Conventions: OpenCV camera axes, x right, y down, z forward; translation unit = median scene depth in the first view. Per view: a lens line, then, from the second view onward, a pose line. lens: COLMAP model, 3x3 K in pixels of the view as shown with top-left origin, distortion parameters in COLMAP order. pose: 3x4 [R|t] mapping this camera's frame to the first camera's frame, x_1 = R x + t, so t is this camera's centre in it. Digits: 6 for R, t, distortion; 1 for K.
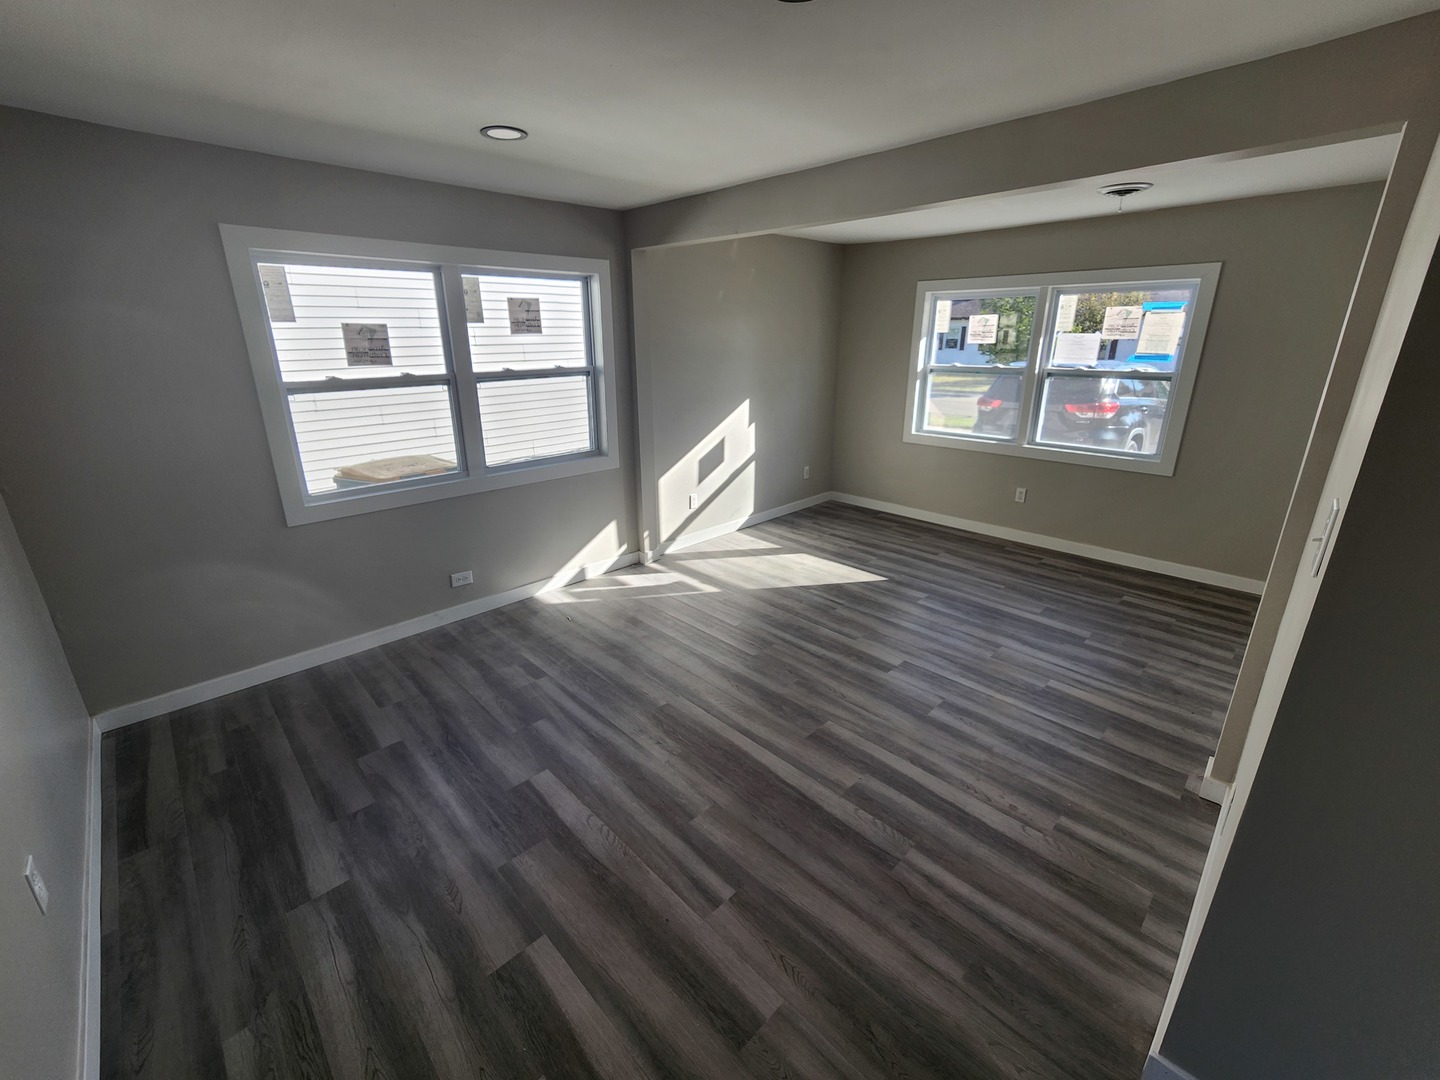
lens RADIAL K [[592.1, 0, 713.9], [0, 592.1, 527.2], [0, 0, 1]] dist [0.002357, 0.000270]
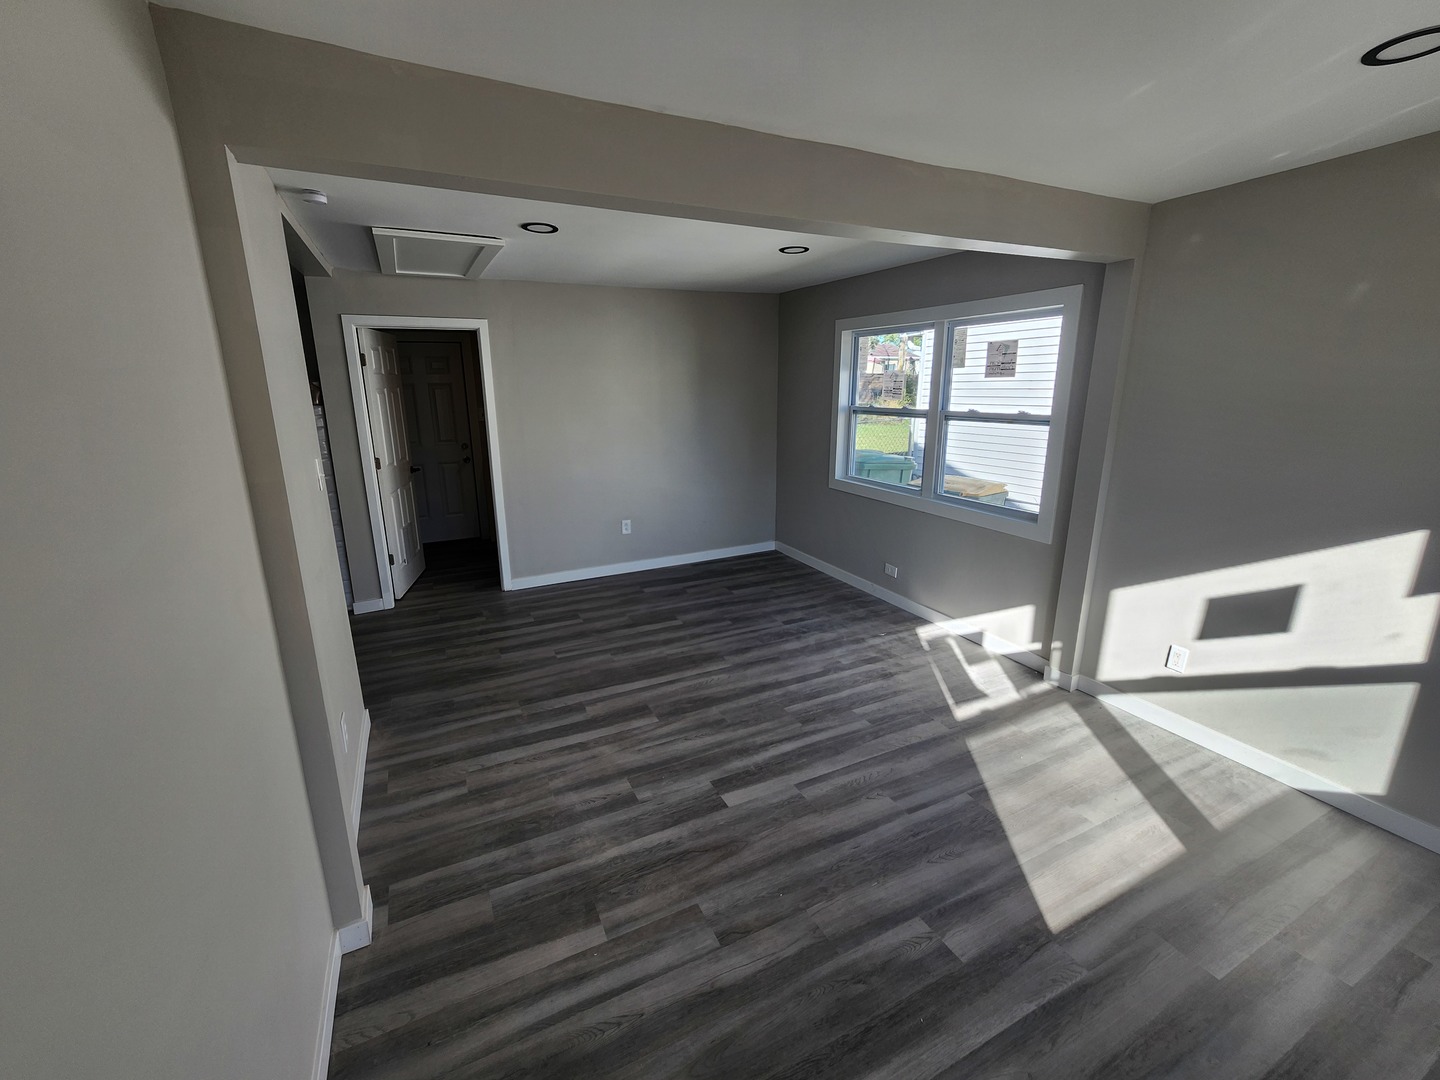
lens RADIAL K [[592.1, 0, 717.1], [0, 592.1, 541.5], [0, 0, 1]] dist [0.002357, 0.000270]
pose [[-0.299296, 0.258419, -0.918500, 0.939639], [-0.287294, 0.893548, 0.345014, -0.337529], [0.909882, 0.367140, -0.193193, 1.013208]]
